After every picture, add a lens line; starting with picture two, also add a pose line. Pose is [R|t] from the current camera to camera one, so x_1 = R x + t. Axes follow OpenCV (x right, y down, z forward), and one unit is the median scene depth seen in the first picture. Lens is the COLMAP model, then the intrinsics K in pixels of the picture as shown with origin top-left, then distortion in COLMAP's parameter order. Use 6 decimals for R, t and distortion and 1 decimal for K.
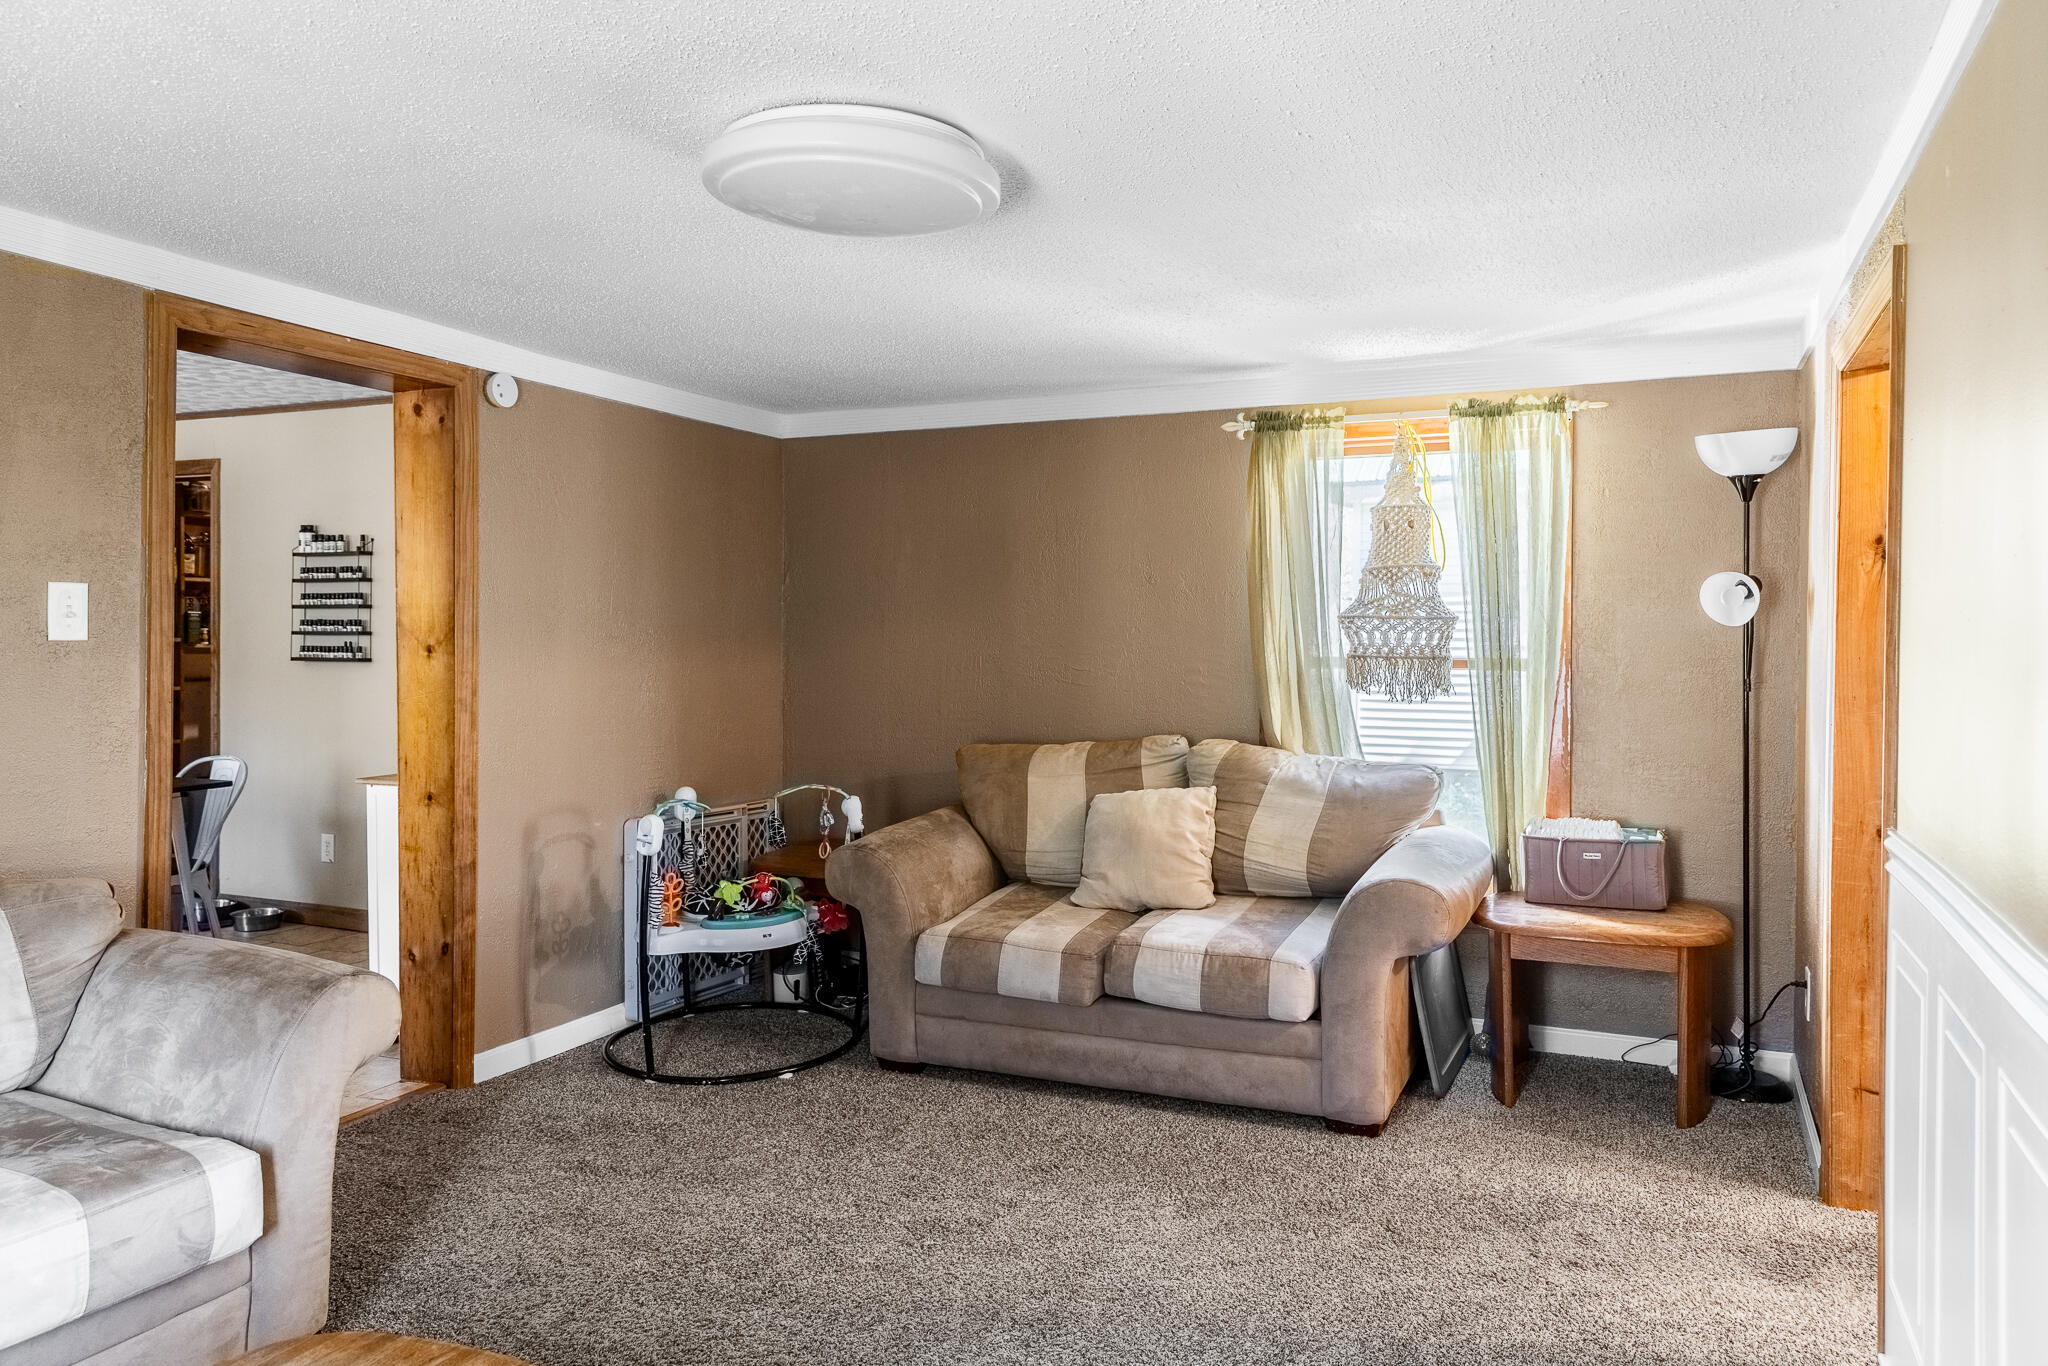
lens RADIAL K [[1362.3, 0, 1022.5], [0, 1362.3, 669.5], [0, 0, 1]] dist [0.019193, -0.000563]
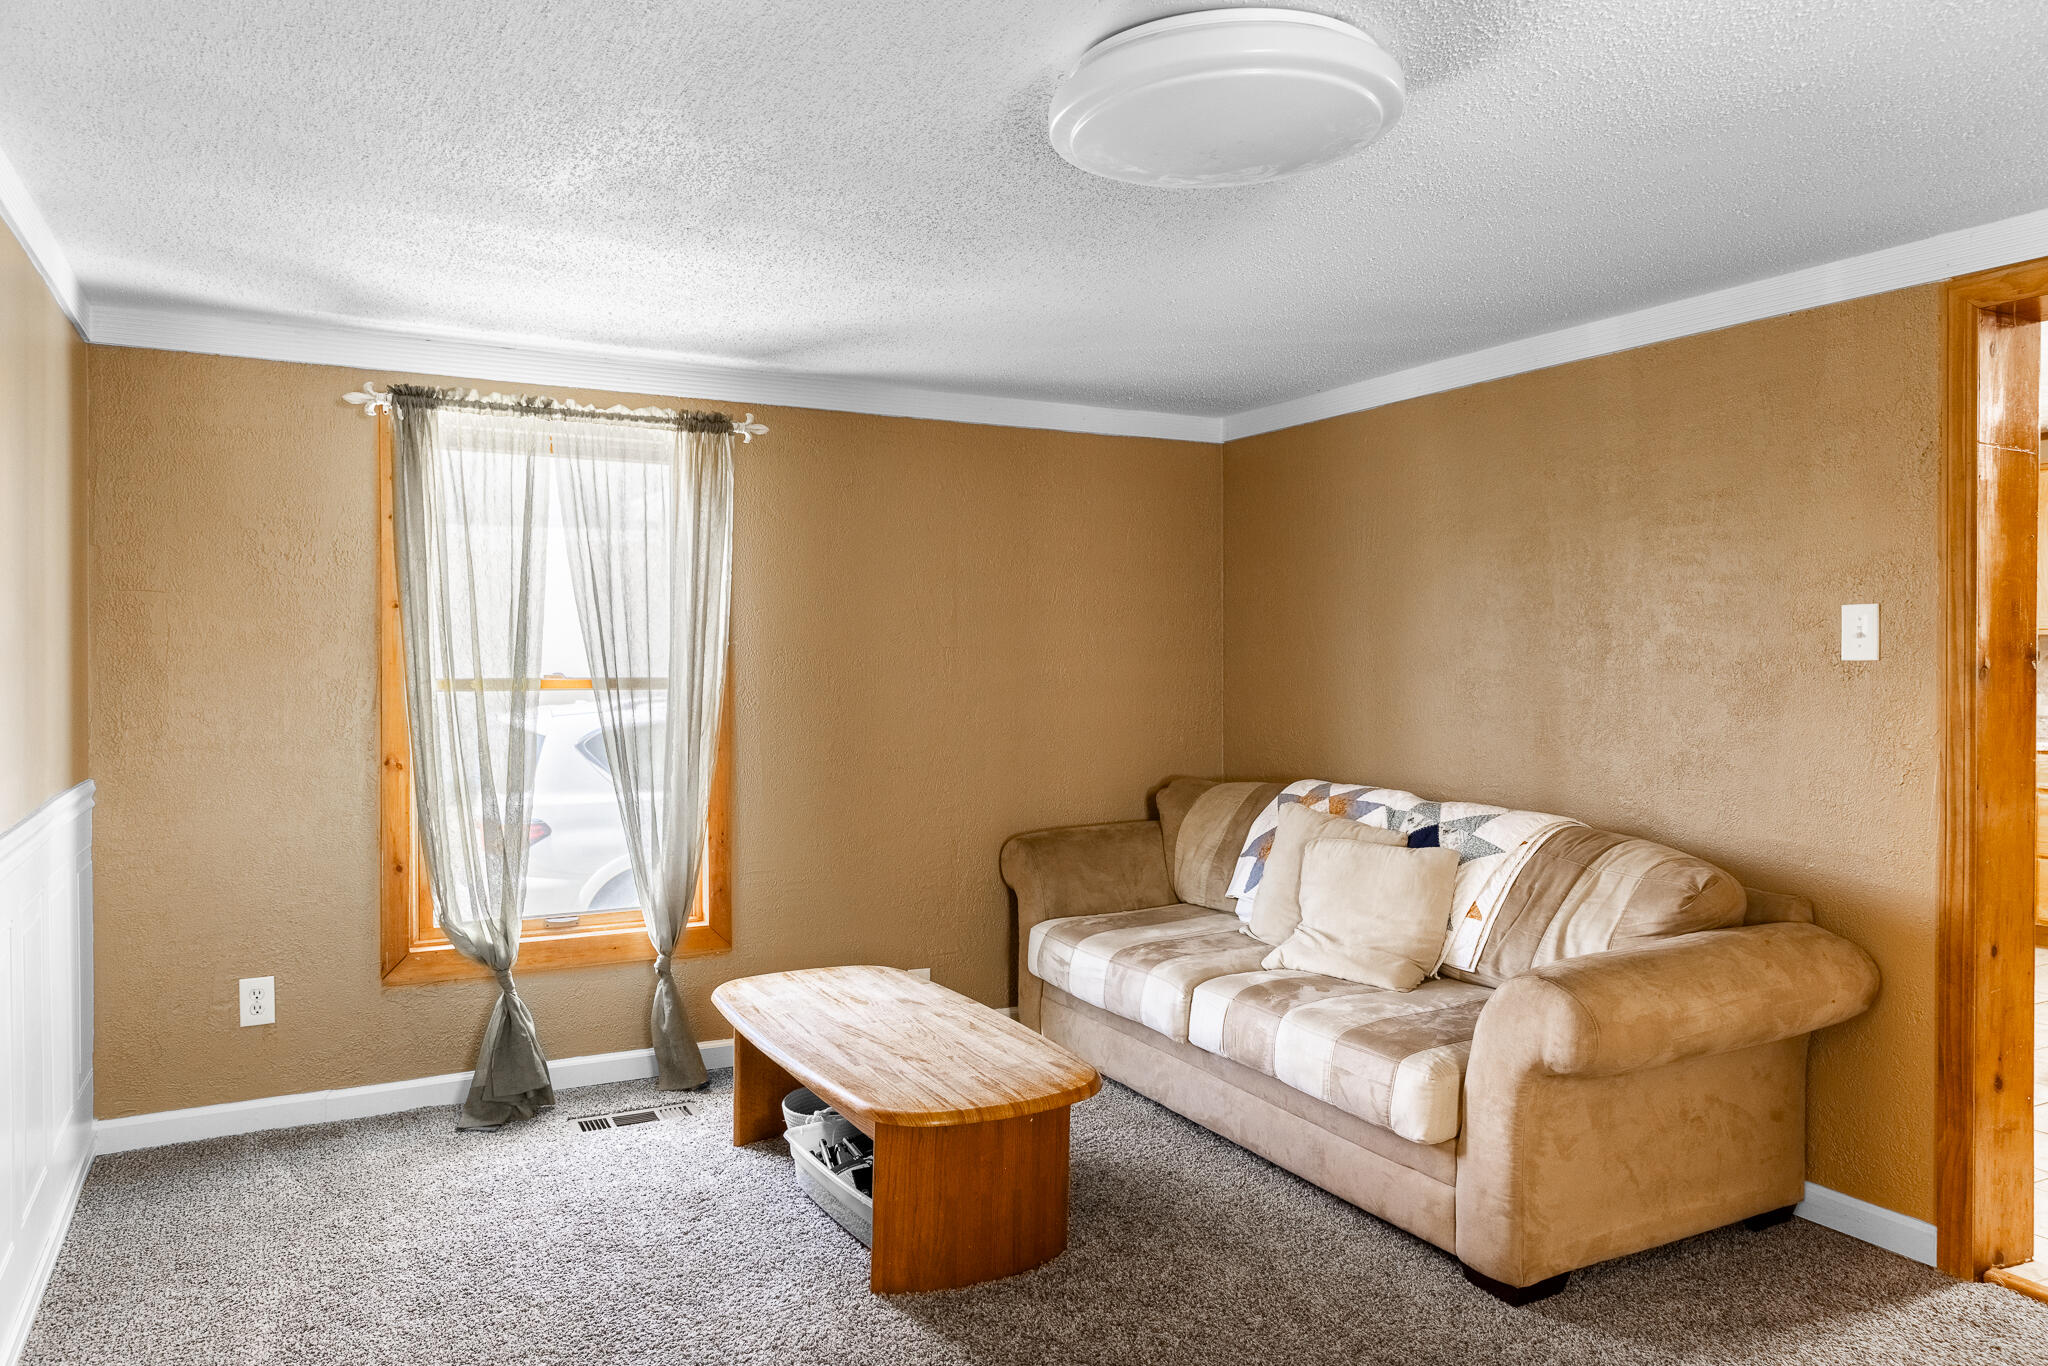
lens RADIAL K [[1362.3, 0, 1022.5], [0, 1362.3, 669.5], [0, 0, 1]] dist [0.019193, -0.000563]
pose [[-0.614689, -0.000261, -0.788769, 0.495265], [-0.013804, 0.999850, 0.010427, -0.016627], [0.788649, 0.017298, -0.614601, 1.126052]]
